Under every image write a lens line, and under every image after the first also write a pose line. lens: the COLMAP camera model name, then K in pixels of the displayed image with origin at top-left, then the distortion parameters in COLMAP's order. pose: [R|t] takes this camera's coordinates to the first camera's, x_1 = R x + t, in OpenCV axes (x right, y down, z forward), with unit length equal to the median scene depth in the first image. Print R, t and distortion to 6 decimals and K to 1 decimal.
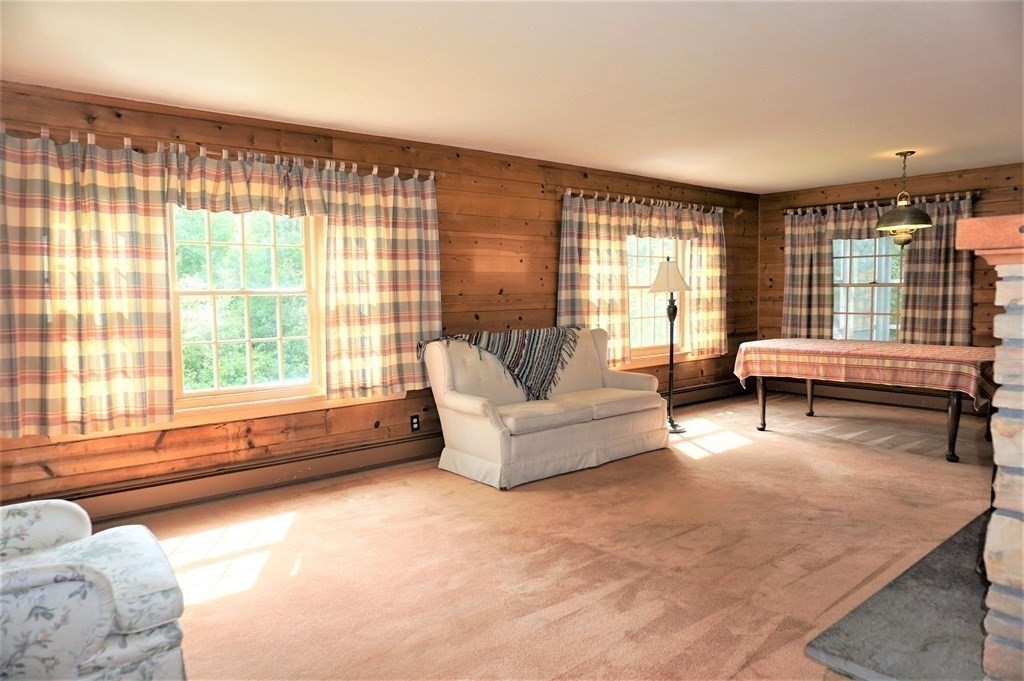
lens RADIAL K [[725.5, 0, 517.3], [0, 725.5, 336.4], [0, 0, 1]] dist [-0.037036, 0.014142]
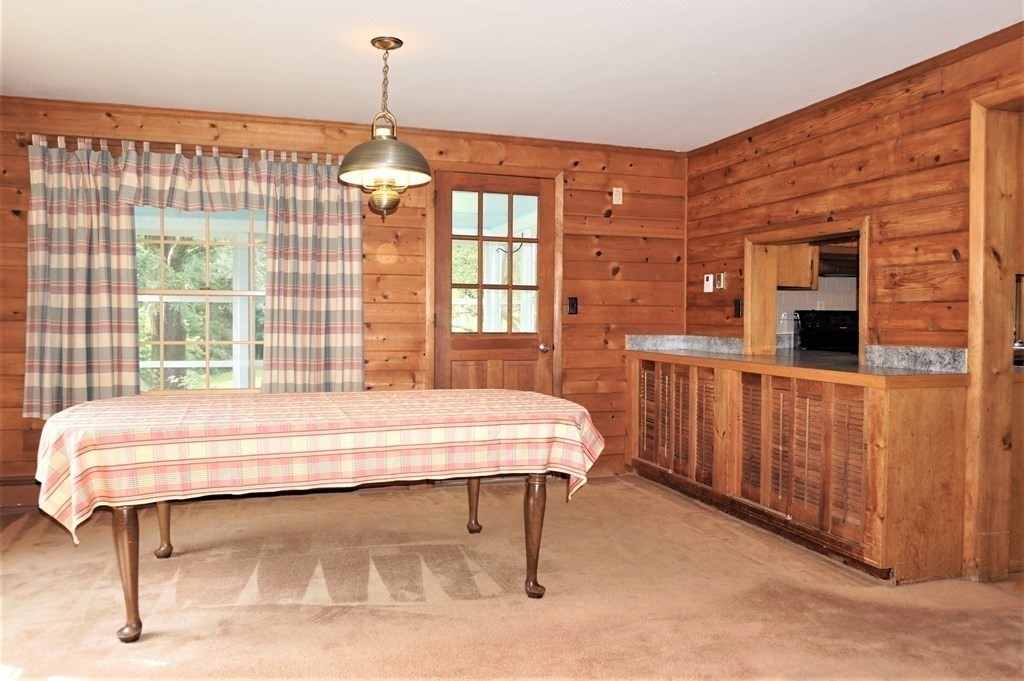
lens RADIAL K [[725.5, 0, 507.0], [0, 725.5, 343.6], [0, 0, 1]] dist [-0.037036, 0.014142]
pose [[0.398826, -0.016525, 0.916878, 0.056457], [0.051745, 0.998650, -0.004509, -0.014974], [-0.915566, 0.049243, 0.399143, 0.534983]]
